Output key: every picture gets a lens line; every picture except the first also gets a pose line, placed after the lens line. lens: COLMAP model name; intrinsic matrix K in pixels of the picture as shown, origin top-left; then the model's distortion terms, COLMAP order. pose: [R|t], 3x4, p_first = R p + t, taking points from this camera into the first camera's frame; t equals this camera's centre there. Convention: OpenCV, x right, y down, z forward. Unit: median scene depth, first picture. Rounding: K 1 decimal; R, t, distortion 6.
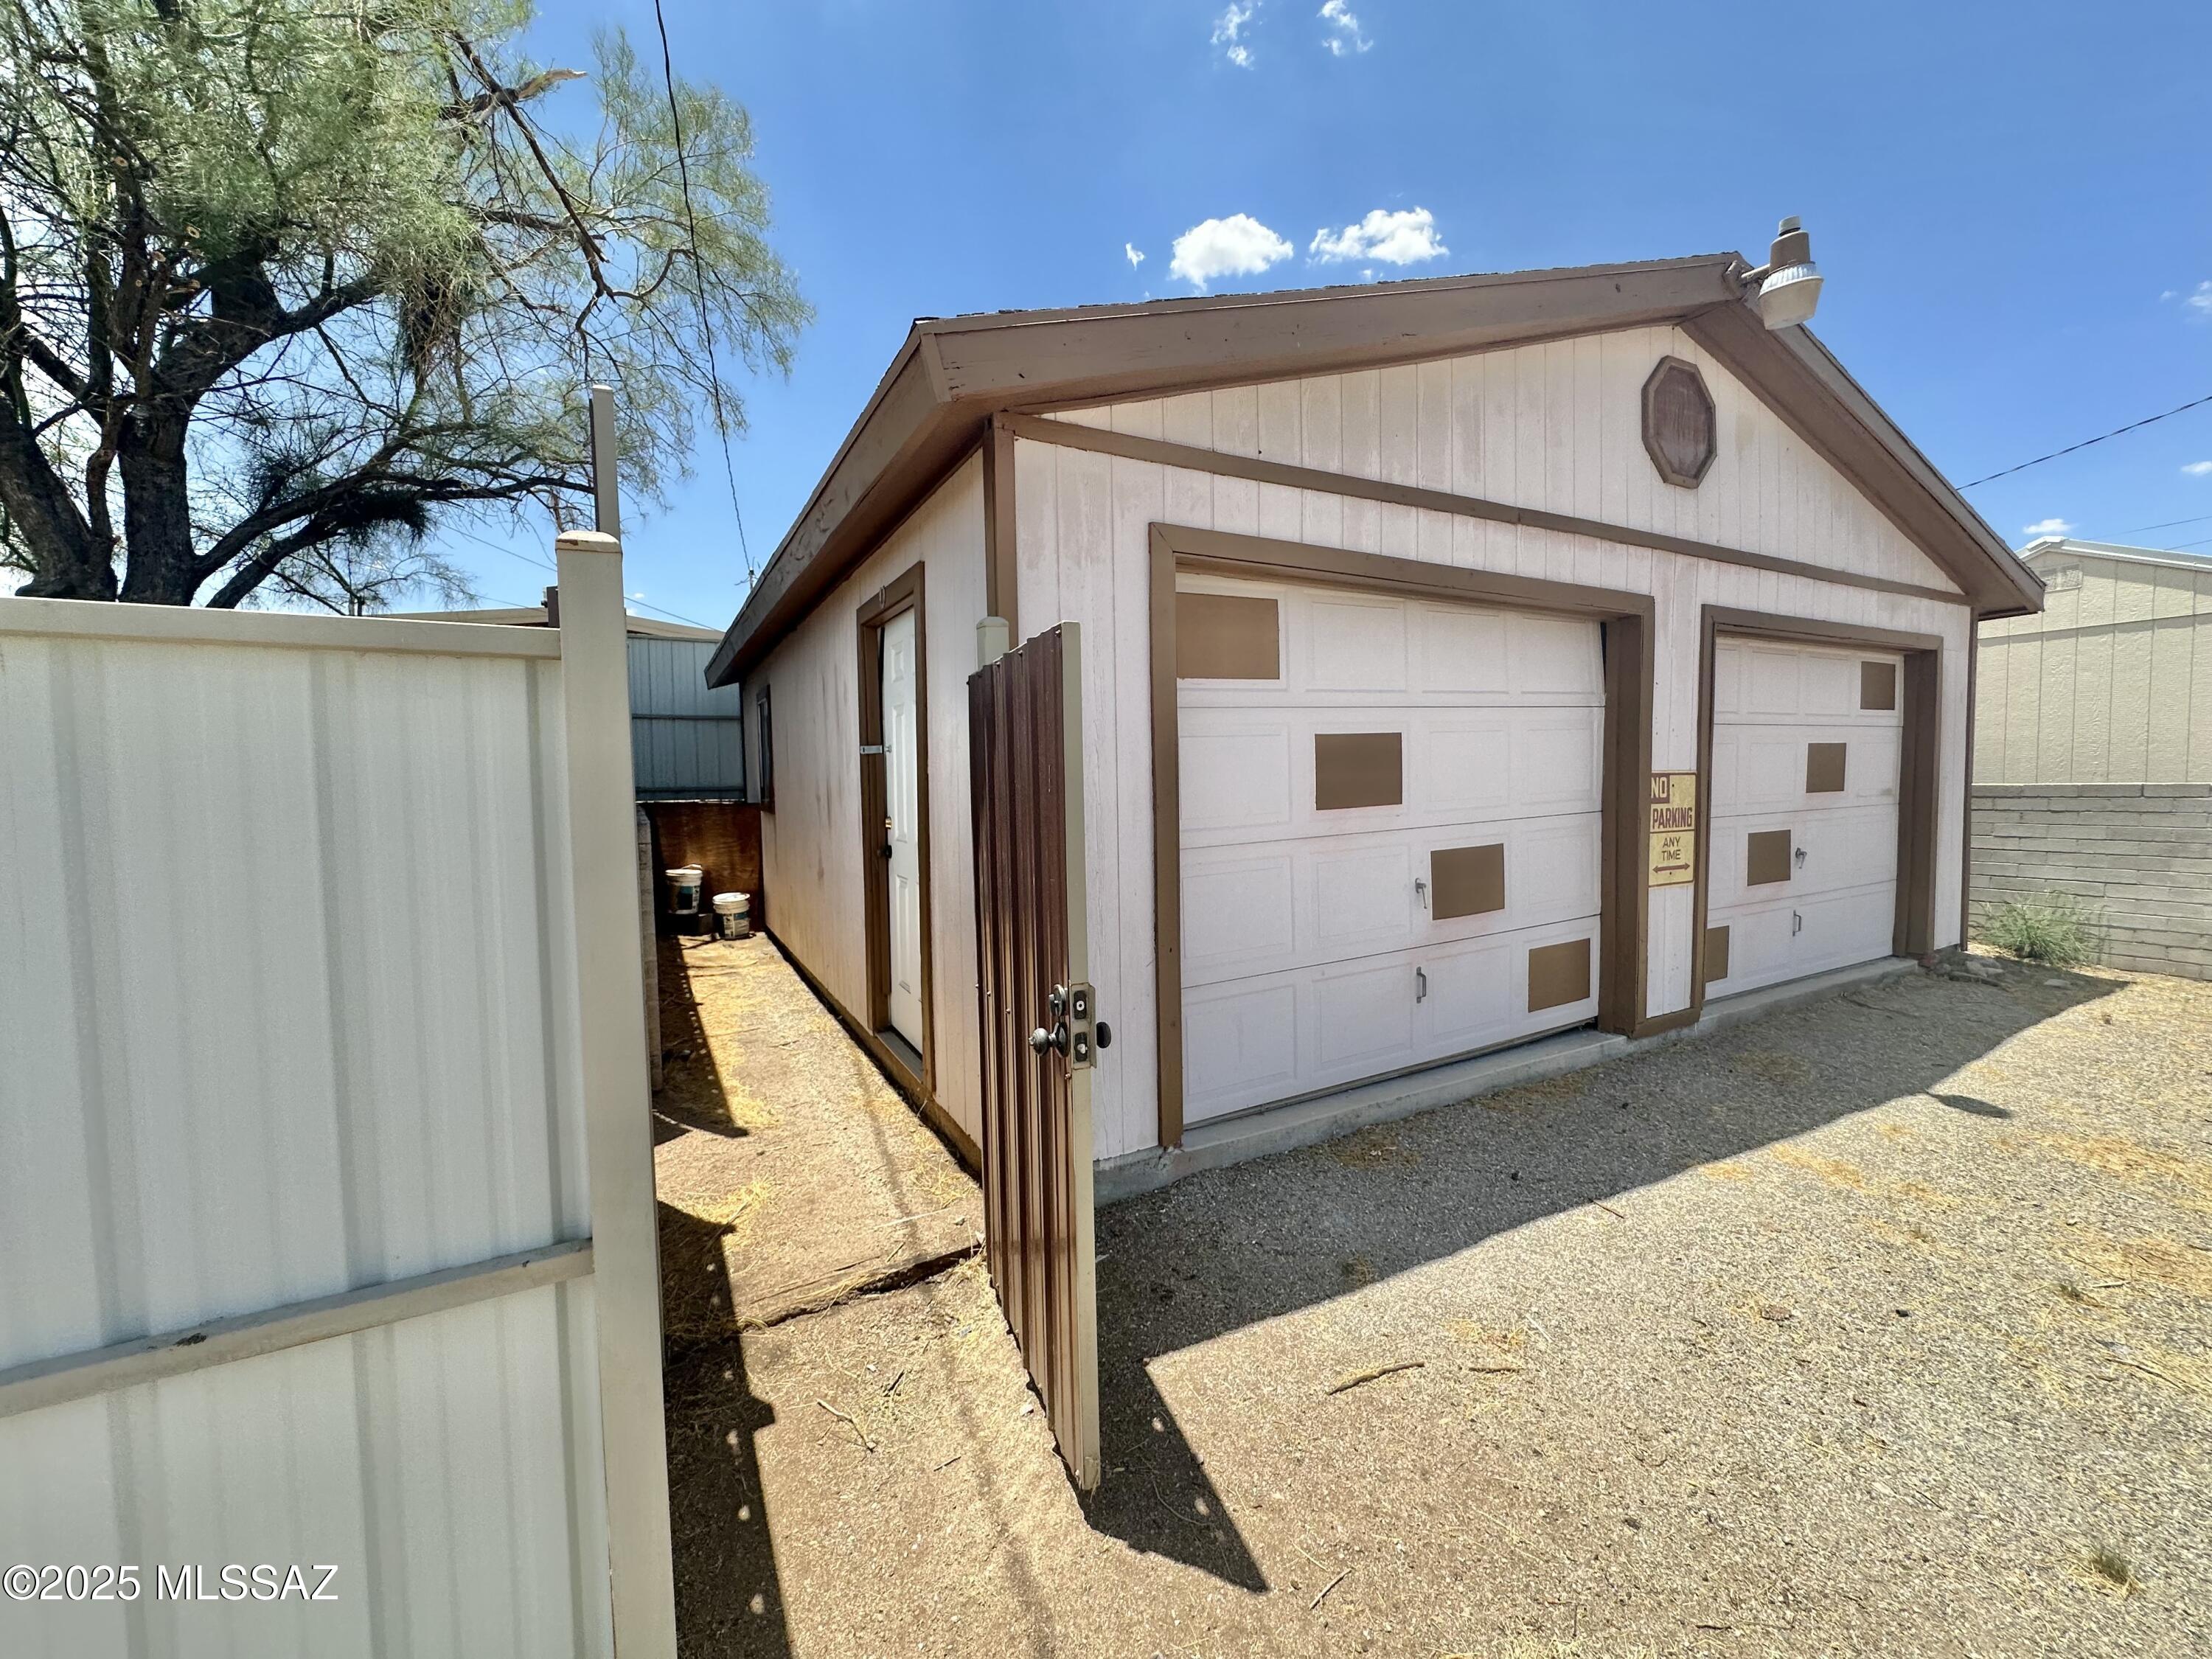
lens RADIAL K [[880.7, 0, 1106.0], [0, 880.7, 829.5], [0, 0, 1]] dist [-0.004511, 0.000389]
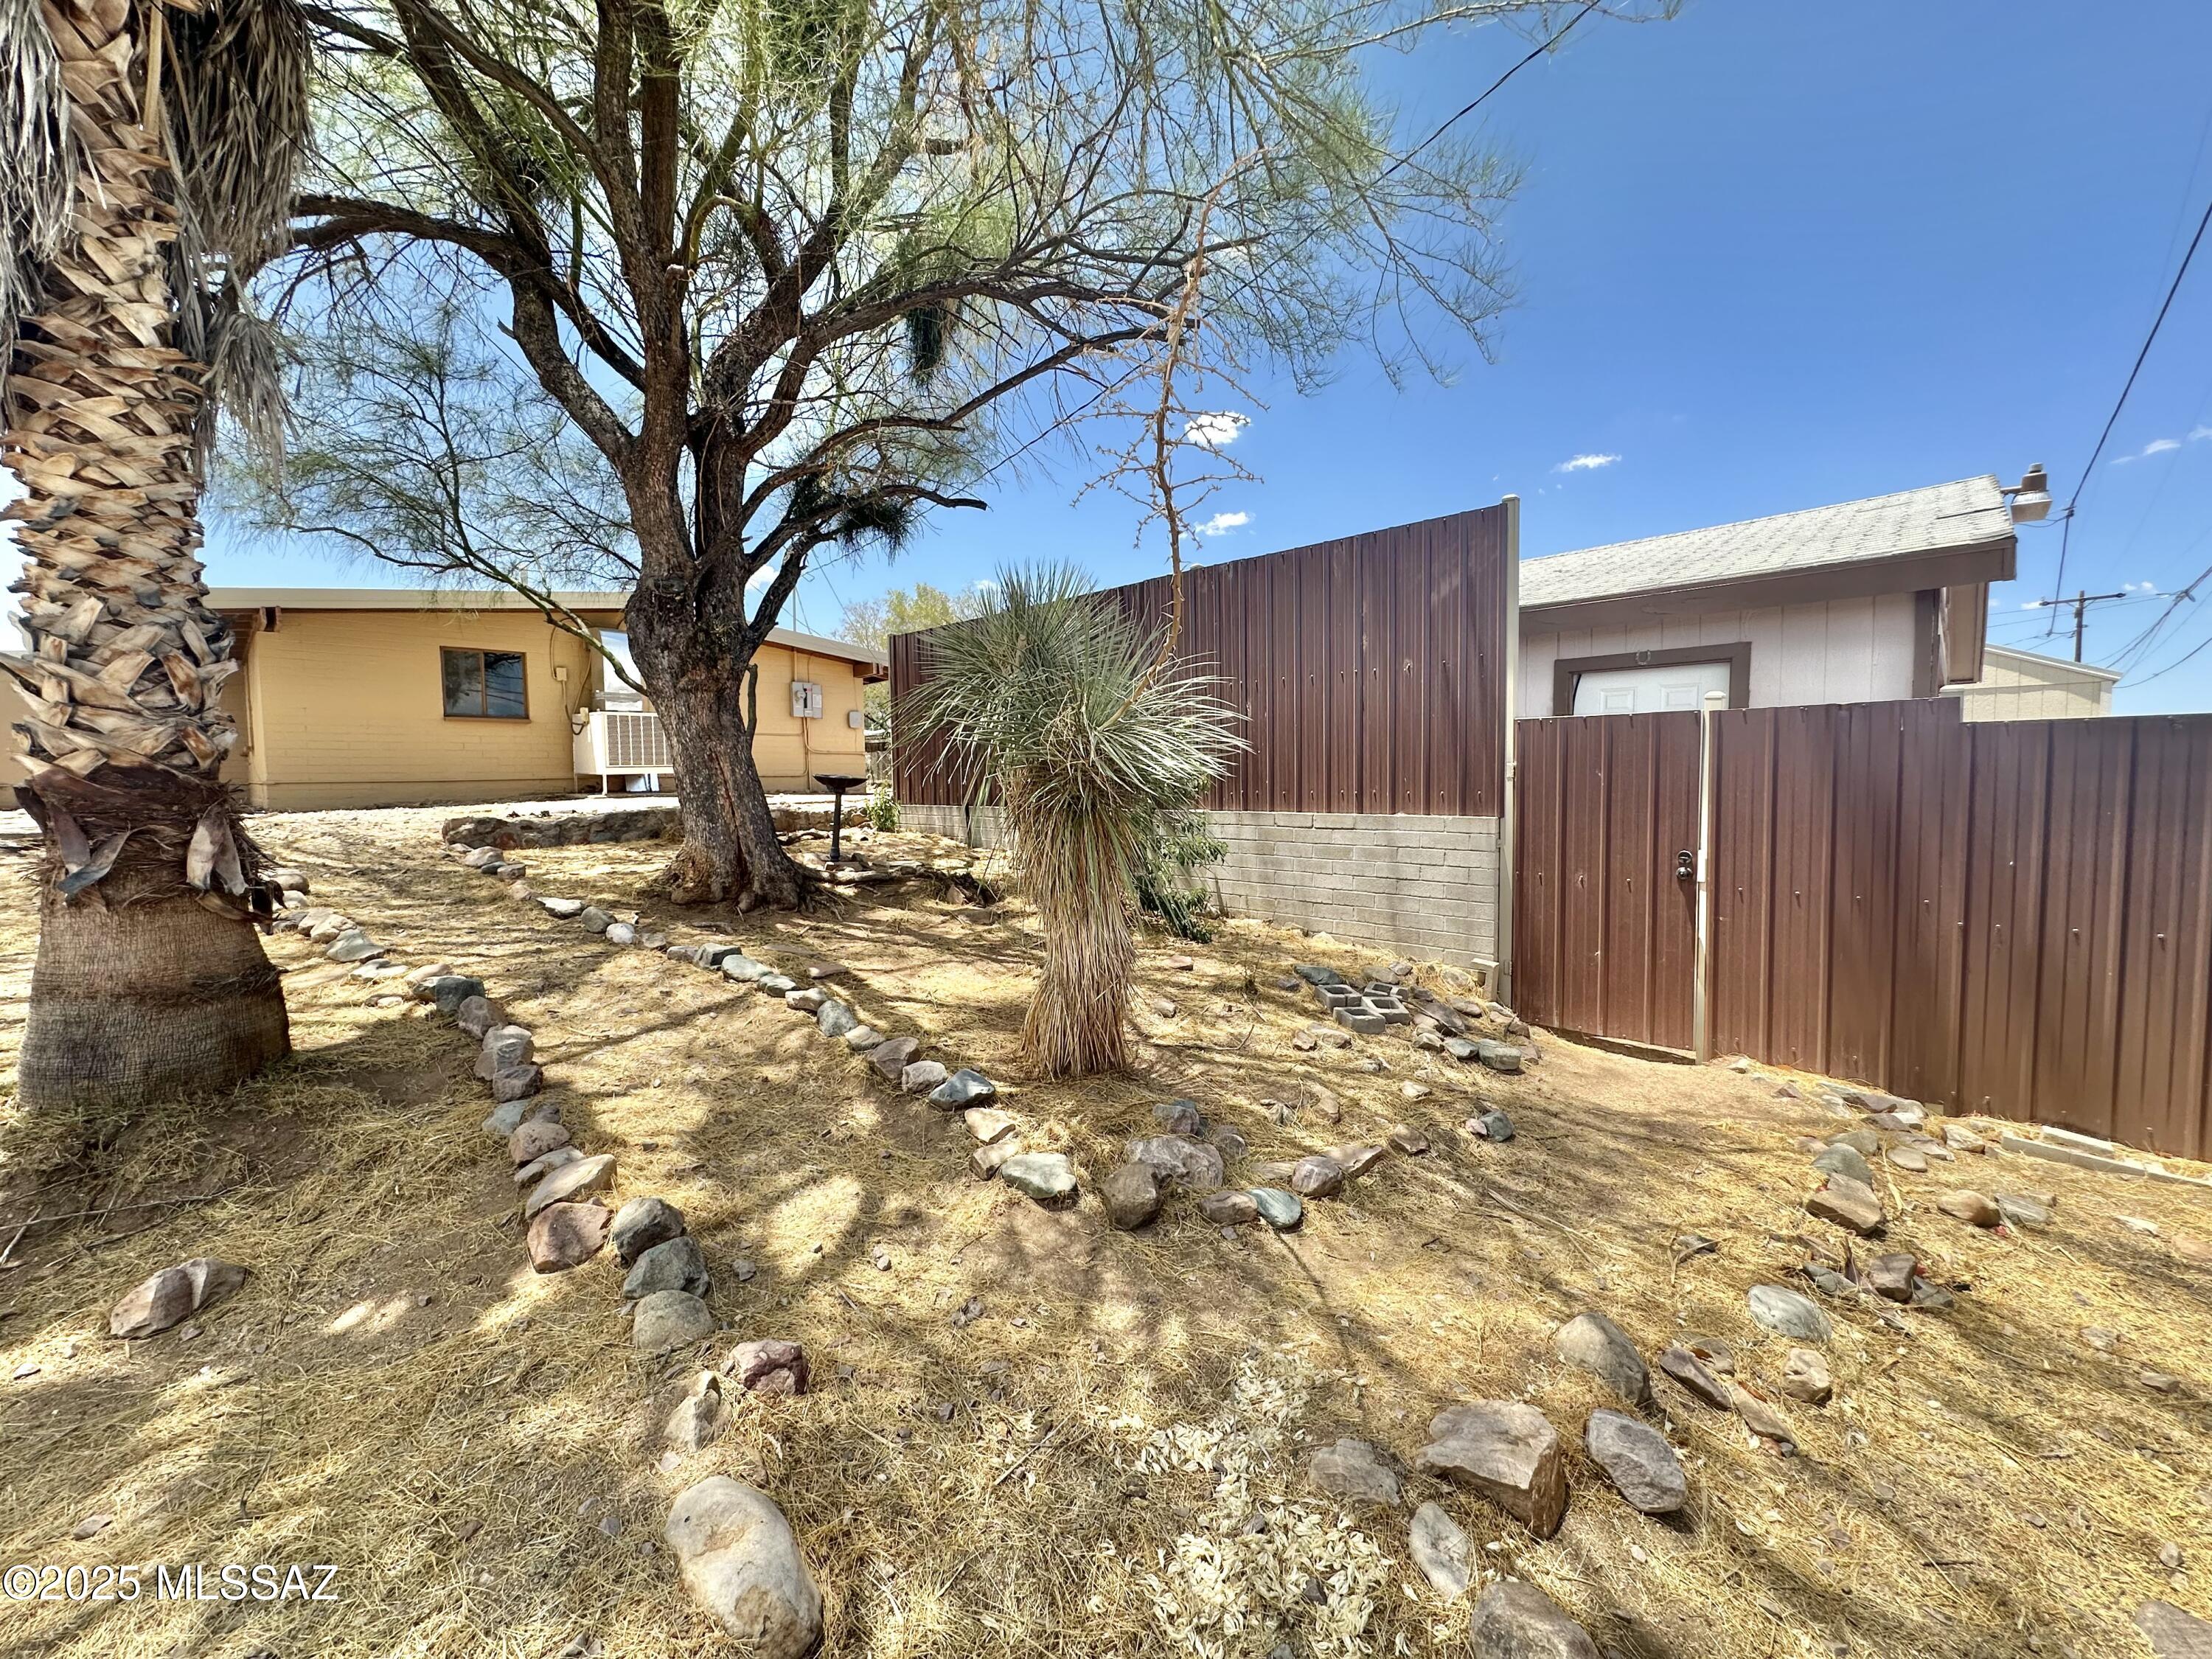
lens RADIAL K [[880.7, 0, 1106.0], [0, 880.7, 829.5], [0, 0, 1]] dist [-0.004511, 0.000389]
pose [[0.952731, -0.013894, 0.303498, -1.320710], [0.014667, 0.999892, -0.000265, 0.003233], [-0.303461, 0.004704, 0.952832, -0.085791]]
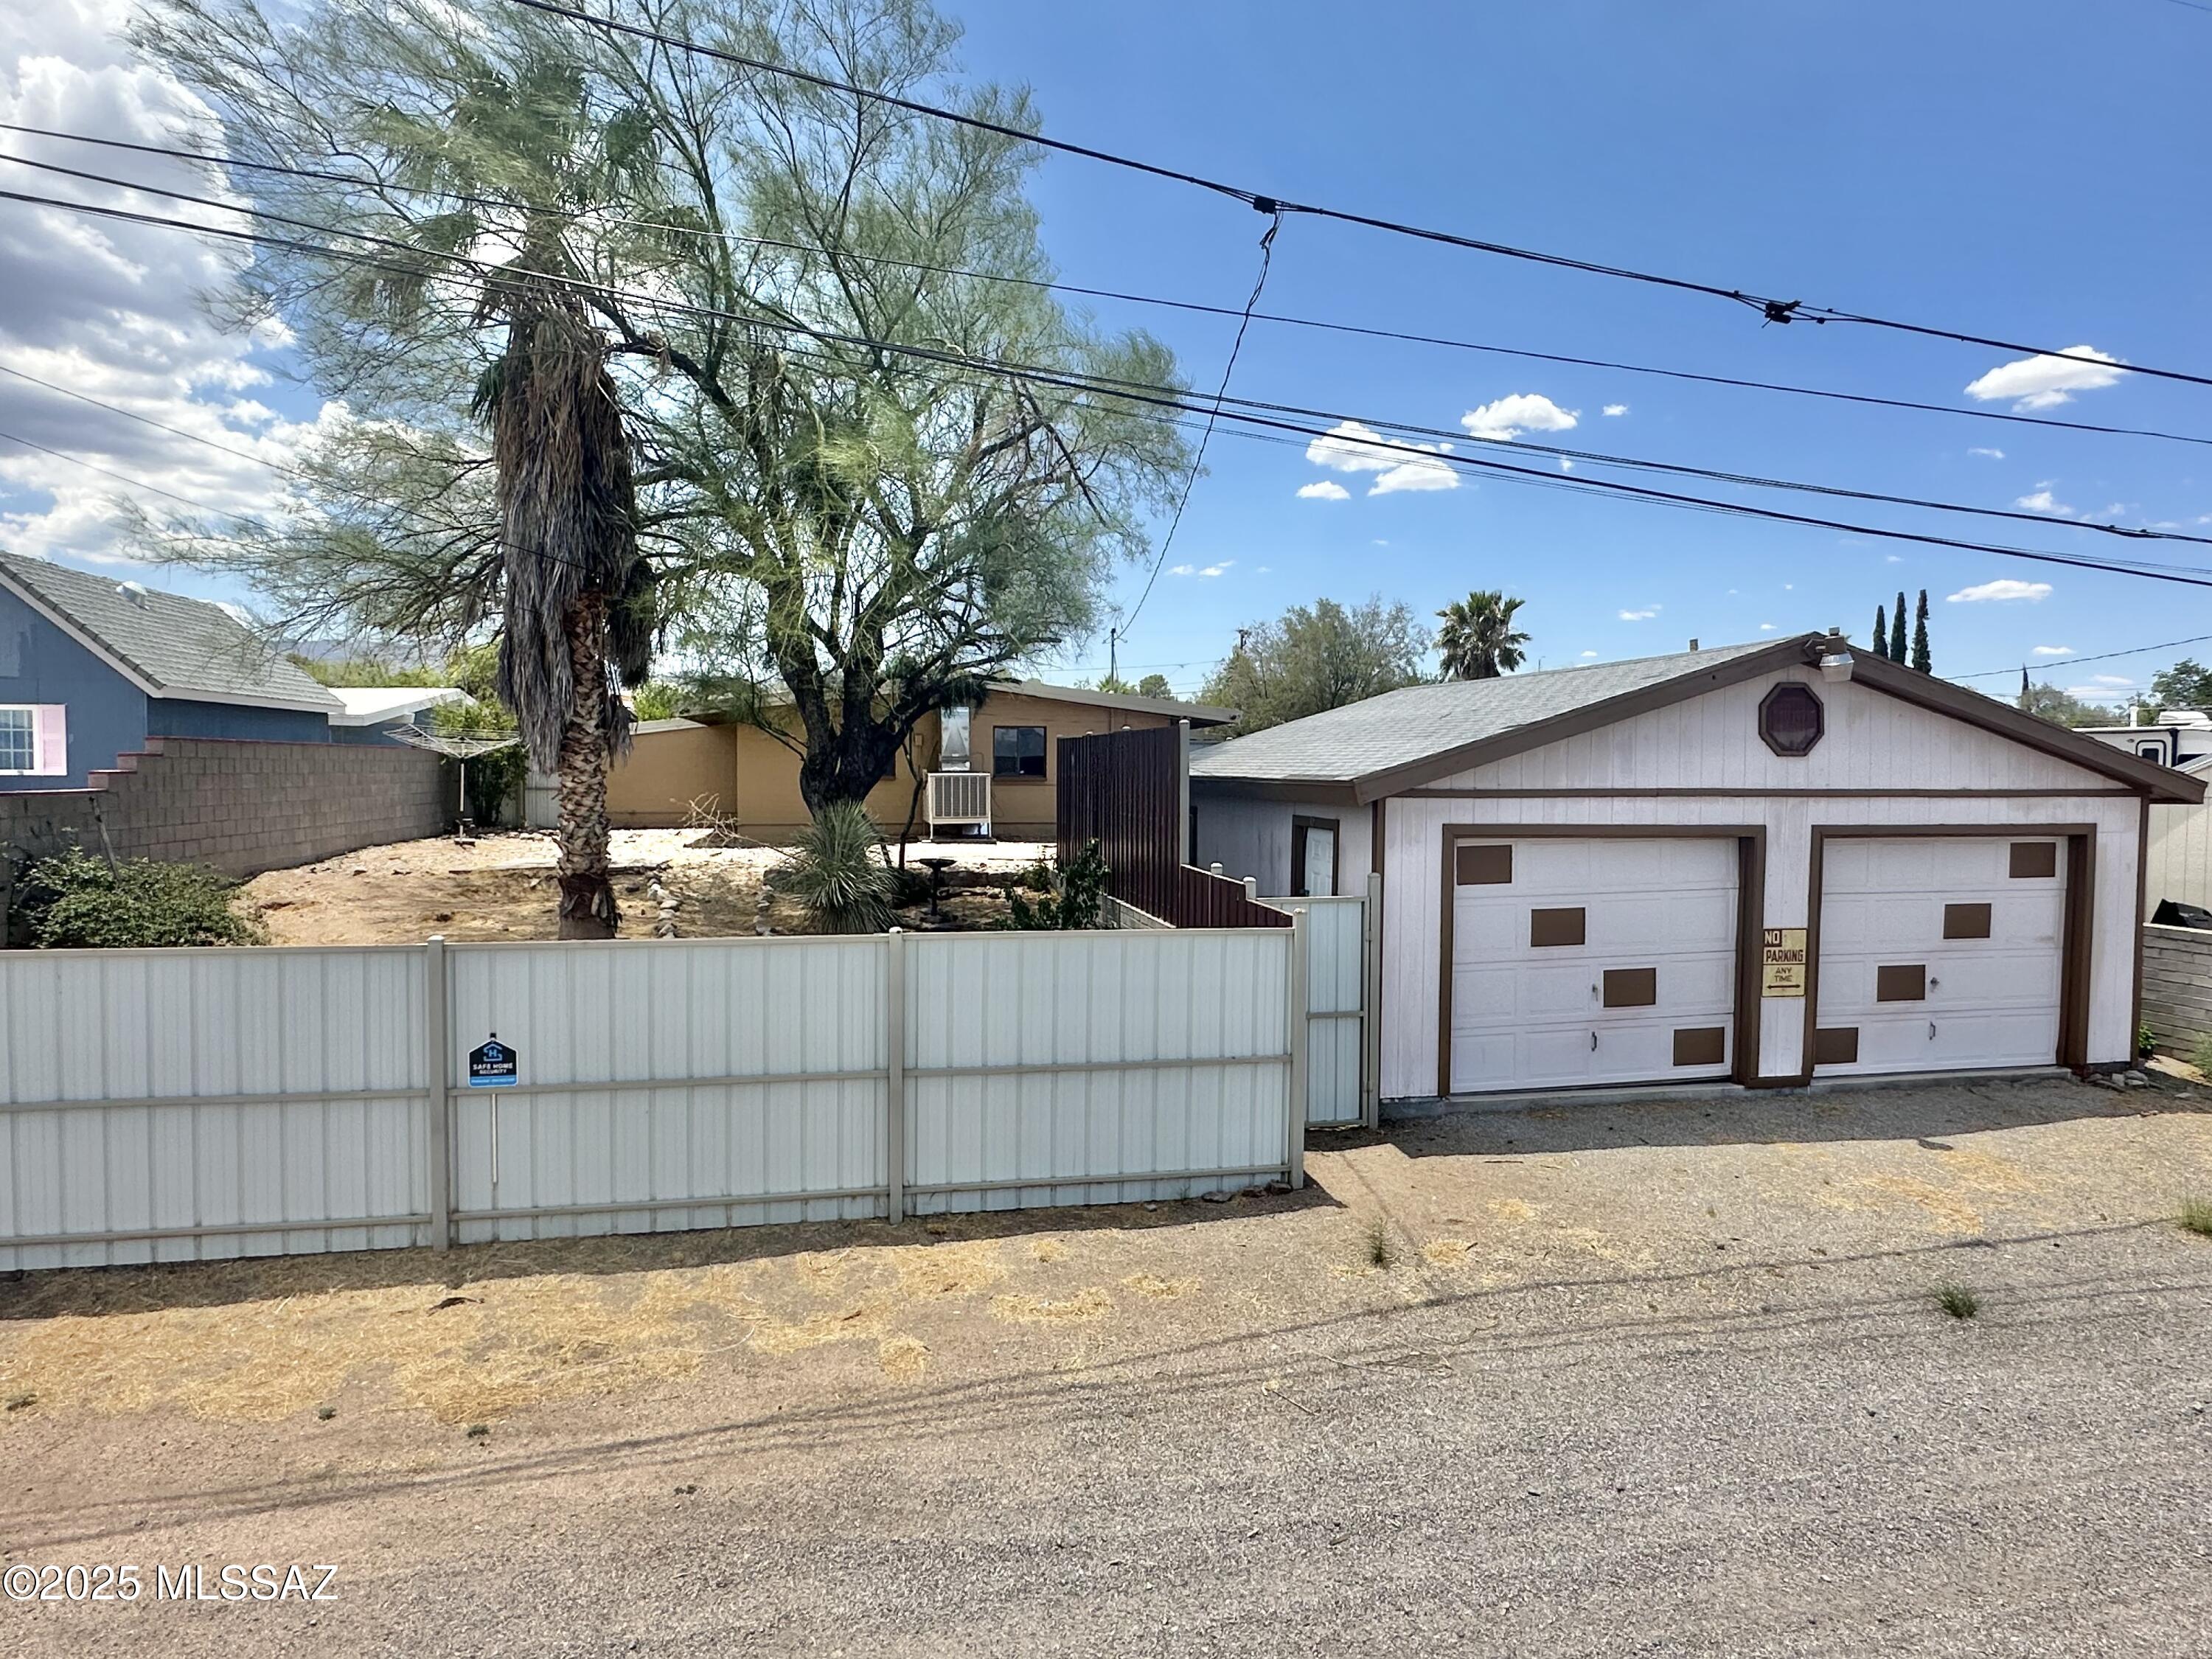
lens RADIAL K [[1295.0, 0, 1100.5], [0, 1295.0, 824.1], [0, 0, 1]] dist [-0.006455, 0.001812]
pose [[0.957622, 0.038353, -0.285462, 0.104660], [-0.041440, 0.999130, -0.004779, -0.194565], [0.285031, 0.016406, 0.958378, -1.671935]]
